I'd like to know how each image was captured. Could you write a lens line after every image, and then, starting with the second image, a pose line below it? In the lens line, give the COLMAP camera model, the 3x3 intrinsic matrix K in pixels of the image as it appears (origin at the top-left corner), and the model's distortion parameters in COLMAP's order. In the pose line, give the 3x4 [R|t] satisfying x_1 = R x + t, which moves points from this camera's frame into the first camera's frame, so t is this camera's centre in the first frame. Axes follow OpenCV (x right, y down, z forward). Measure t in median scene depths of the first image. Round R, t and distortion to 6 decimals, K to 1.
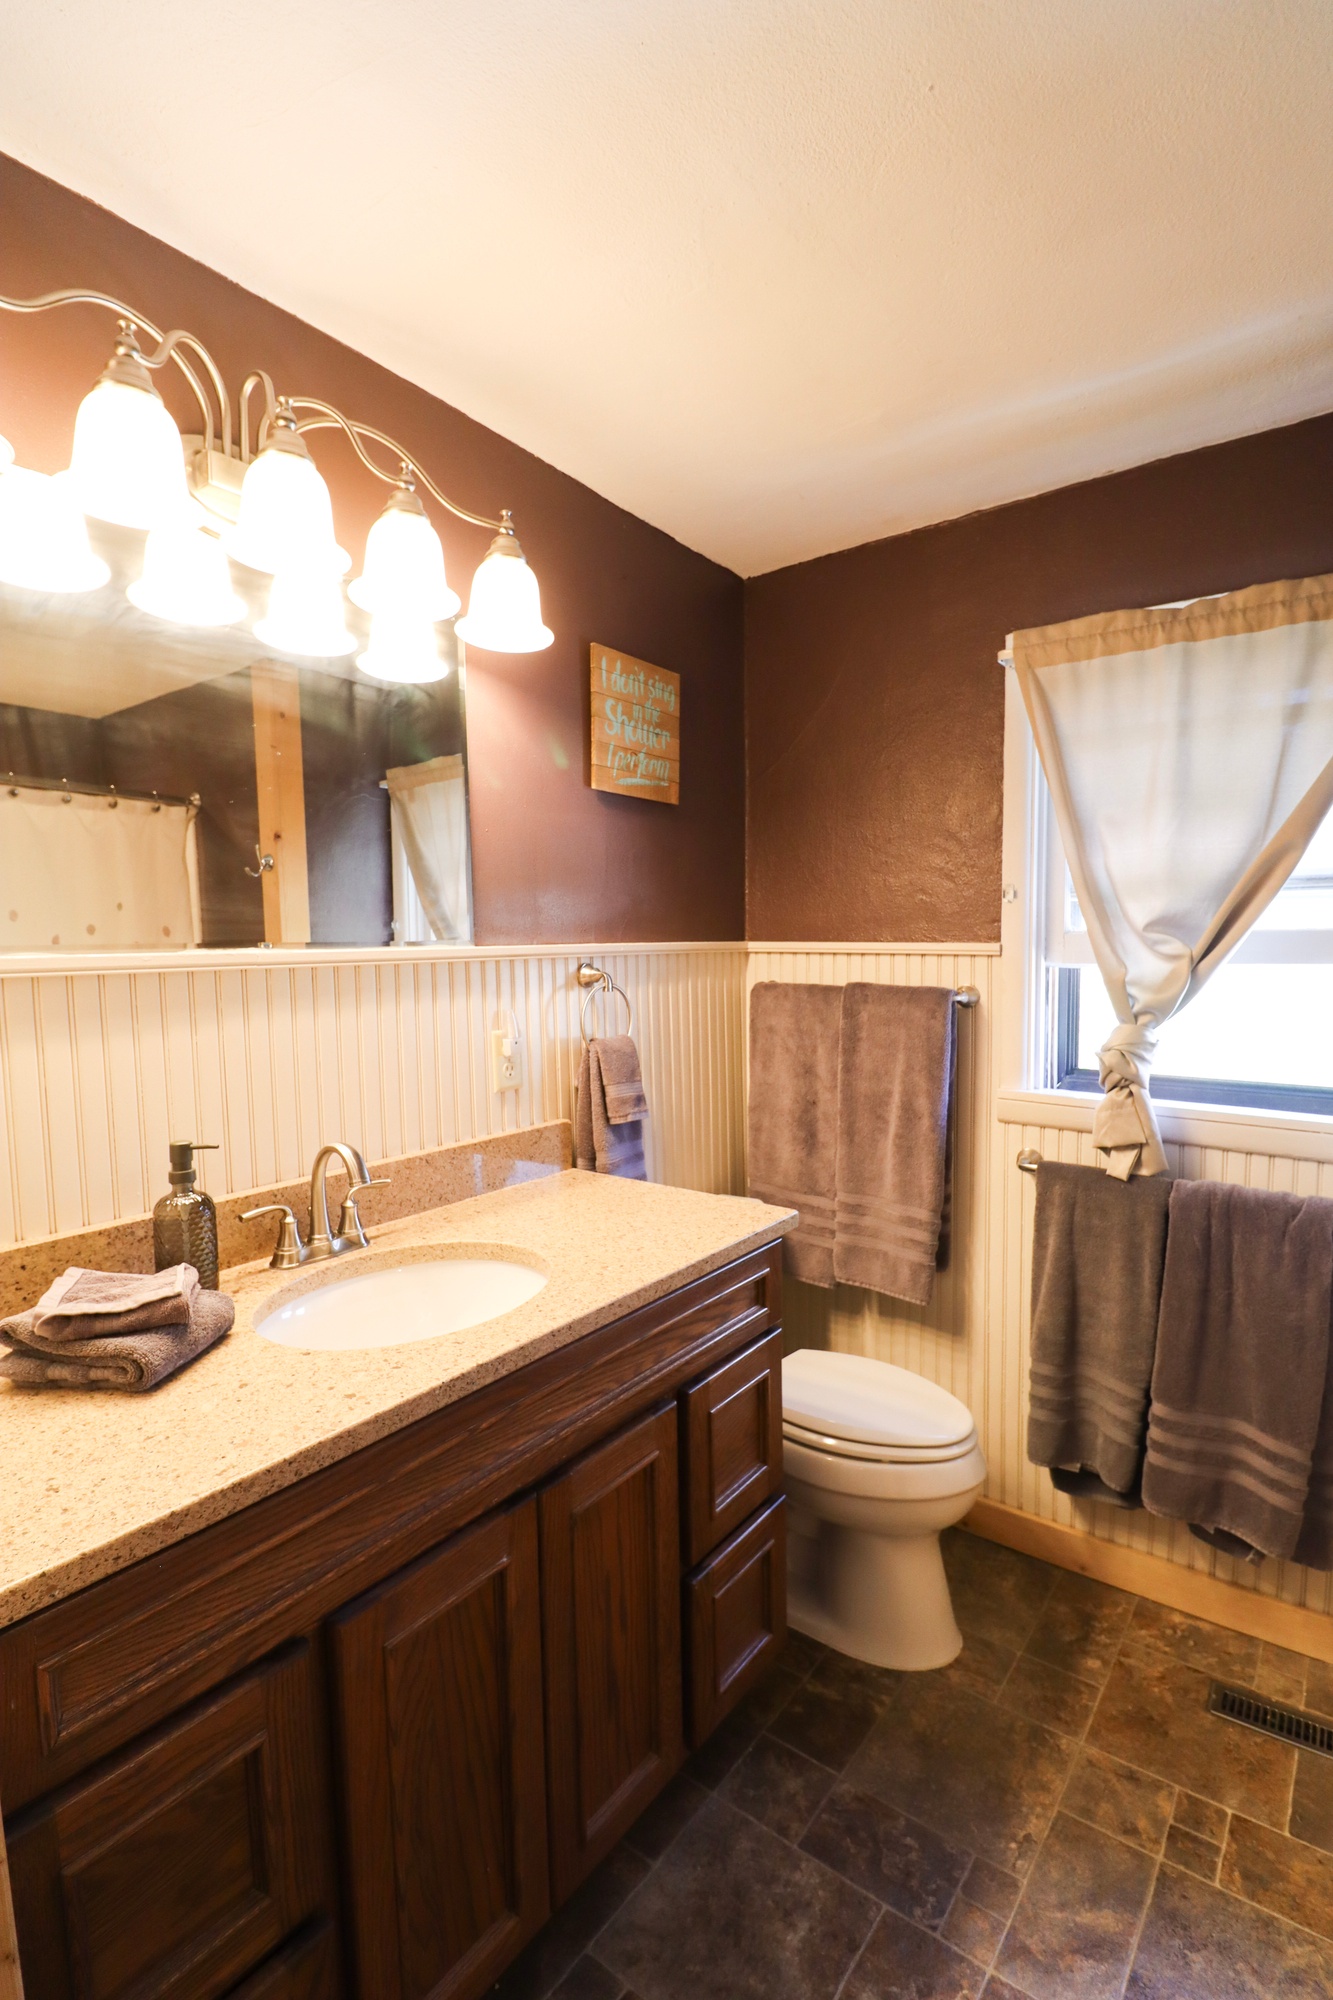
lens RADIAL K [[959.8, 0, 666.5], [0, 959.8, 1000.0], [0, 0, 1]] dist [-0.002903, -0.012683]
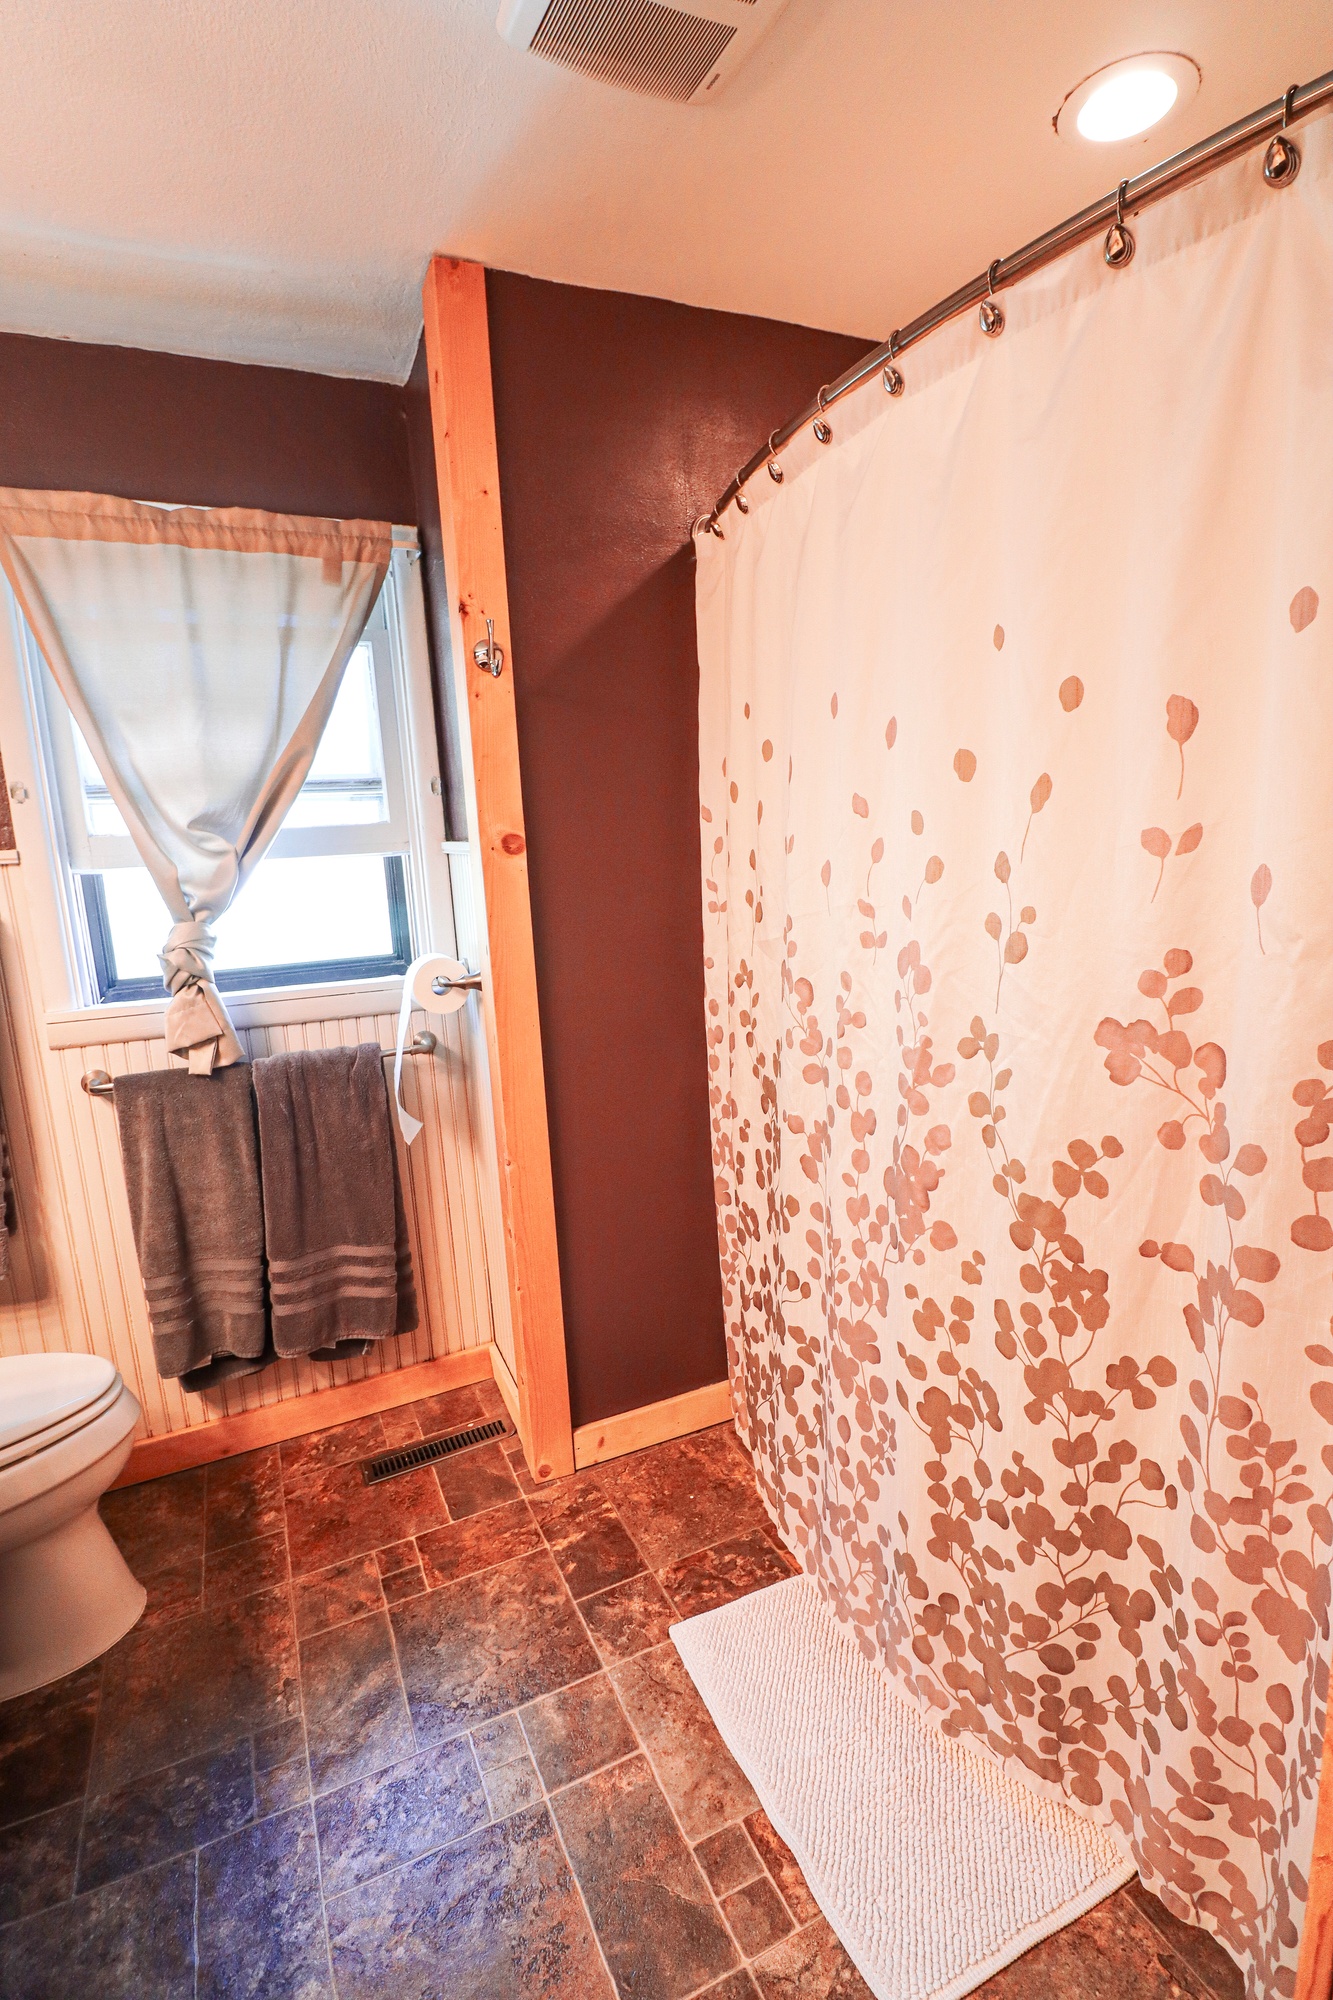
lens RADIAL K [[977.7, 0, 666.5], [0, 977.7, 1000.0], [0, 0, 1]] dist [0.001620, -0.017859]
pose [[0.424819, -0.158114, 0.891363, -0.242948], [0.104608, 0.986607, 0.125154, 0.030271], [-0.899214, 0.040076, 0.435670, 0.092518]]
